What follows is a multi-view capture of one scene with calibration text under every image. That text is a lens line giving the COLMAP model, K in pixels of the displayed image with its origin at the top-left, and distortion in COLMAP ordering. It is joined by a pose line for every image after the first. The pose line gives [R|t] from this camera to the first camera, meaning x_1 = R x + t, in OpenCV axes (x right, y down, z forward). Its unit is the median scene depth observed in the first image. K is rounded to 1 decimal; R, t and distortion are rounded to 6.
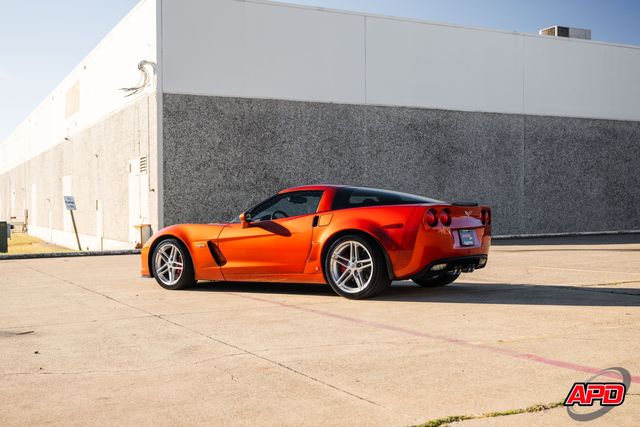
lens RADIAL K [[775.5, 0, 331.7], [0, 775.5, 212.7], [0, 0, 1]] dist [-0.008131, -0.000677]
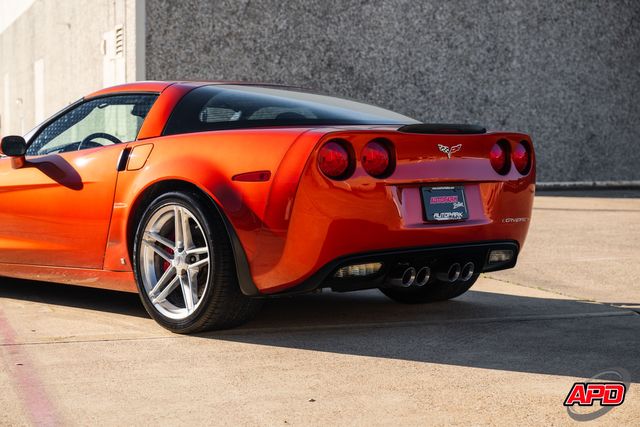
lens RADIAL K [[1279.7, 0, 325.5], [0, 1279.7, 212.7], [0, 0, 1]] dist [-0.003710, 0.089040]
pose [[0.984966, 0.029428, -0.170222, 0.206746], [-0.017745, 0.997406, 0.069756, -0.011502], [0.171833, -0.065687, 0.982934, 0.237218]]
